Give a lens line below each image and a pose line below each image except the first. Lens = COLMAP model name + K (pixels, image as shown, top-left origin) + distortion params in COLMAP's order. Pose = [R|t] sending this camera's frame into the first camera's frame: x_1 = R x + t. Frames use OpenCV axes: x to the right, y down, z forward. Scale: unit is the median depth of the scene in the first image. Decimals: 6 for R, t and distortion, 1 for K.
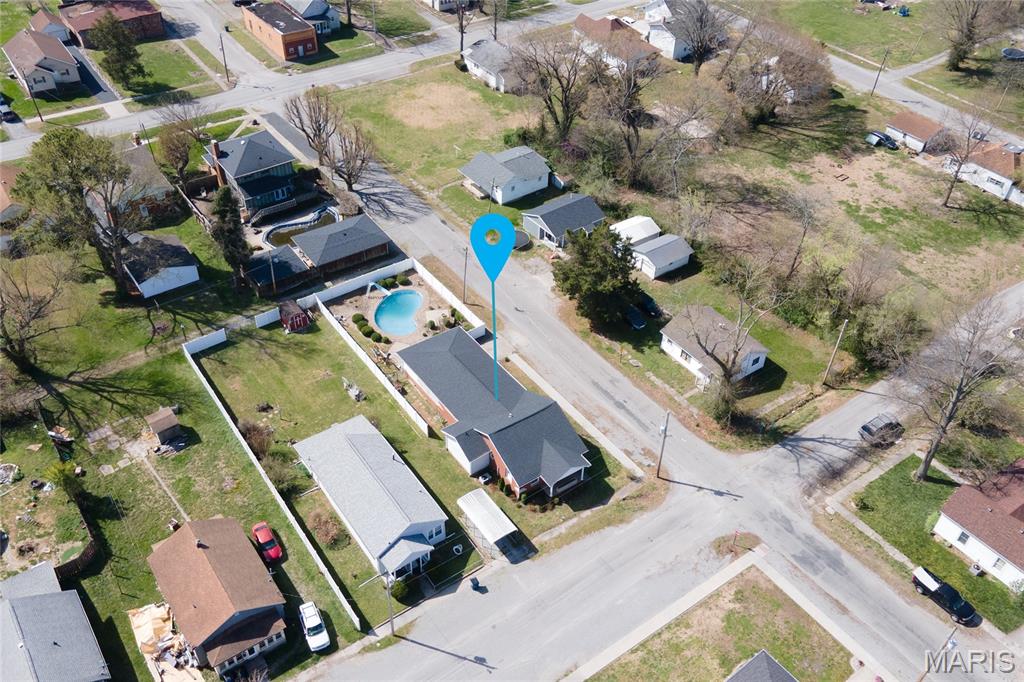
lens RADIAL K [[883.9, 0, 510.4], [0, 883.9, 345.1], [0, 0, 1]] dist [0.015460, 0.048438]
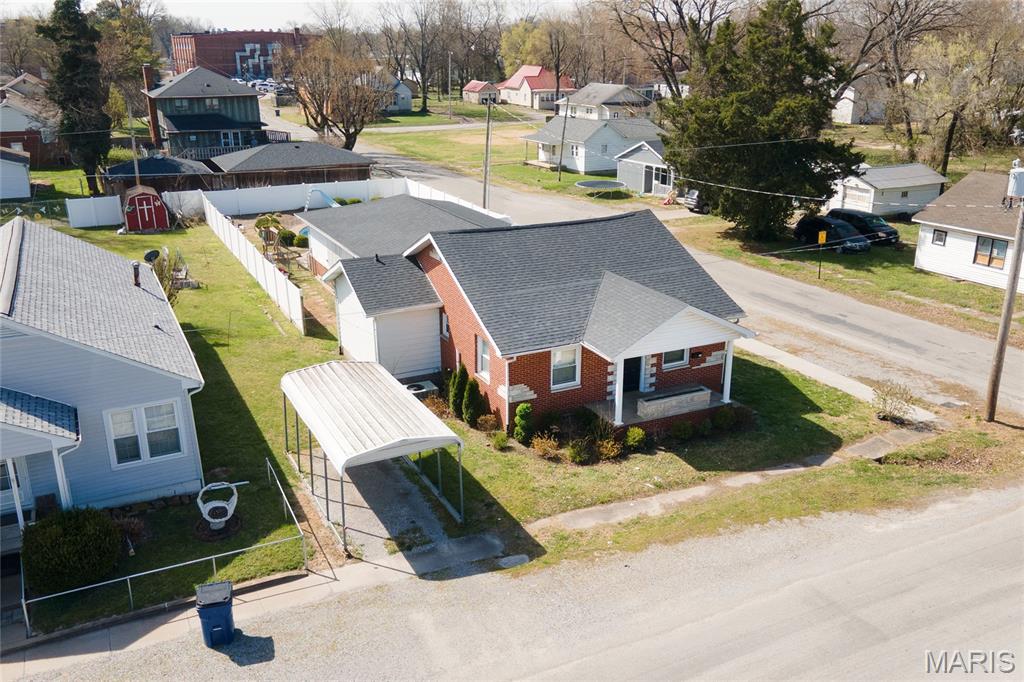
lens RADIAL K [[883.9, 0, 510.4], [0, 883.9, 345.1], [0, 0, 1]] dist [0.015460, 0.048438]
pose [[0.986747, 0.020495, -0.160967, 0.055996], [-0.079894, 0.924782, -0.372016, 0.252210], [0.141235, 0.379946, 0.914163, 0.702410]]
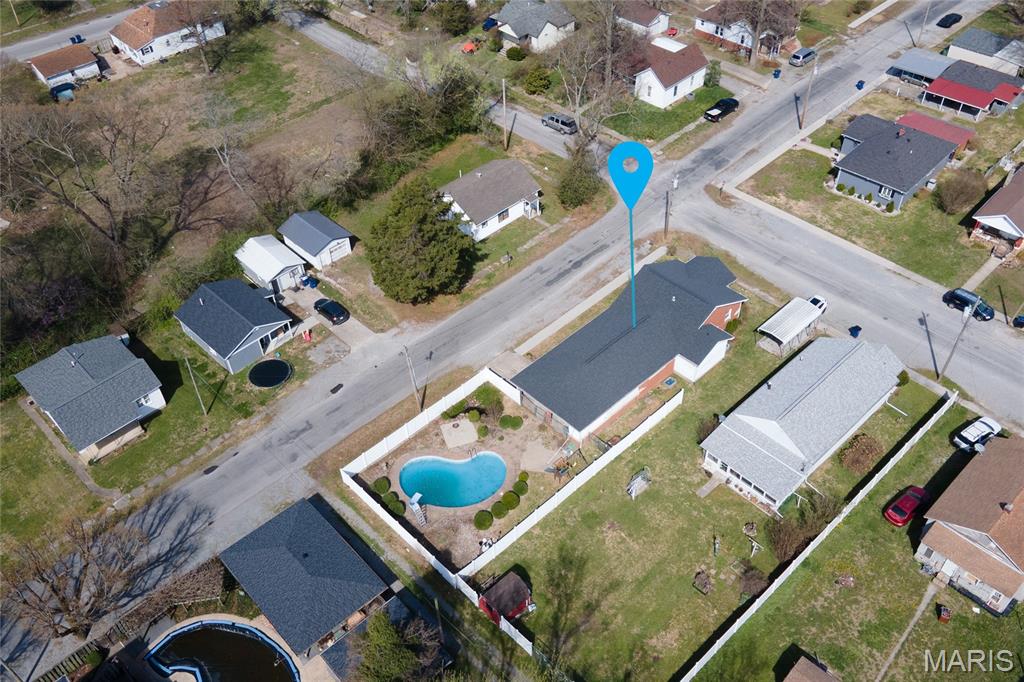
lens RADIAL K [[883.9, 0, 510.4], [0, 883.9, 345.1], [0, 0, 1]] dist [0.015460, 0.048438]
pose [[-0.139826, -0.705799, 0.694475, -0.646908], [0.672018, 0.447460, 0.590061, -0.552785], [-0.727214, 0.549206, 0.411743, 0.776904]]
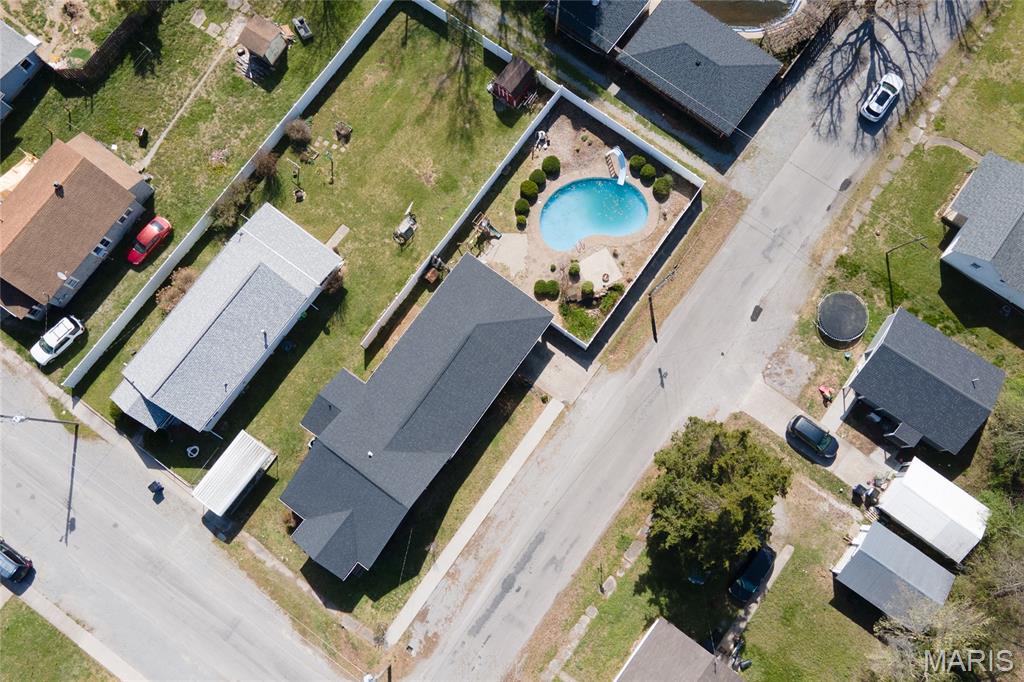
lens RADIAL K [[883.9, 0, 510.4], [0, 883.9, 345.1], [0, 0, 1]] dist [0.015460, 0.048438]
pose [[0.307827, 0.932037, -0.191181, 0.090962], [-0.603502, 0.346615, 0.718083, -0.540238], [0.735546, -0.105667, 0.669183, 0.614379]]
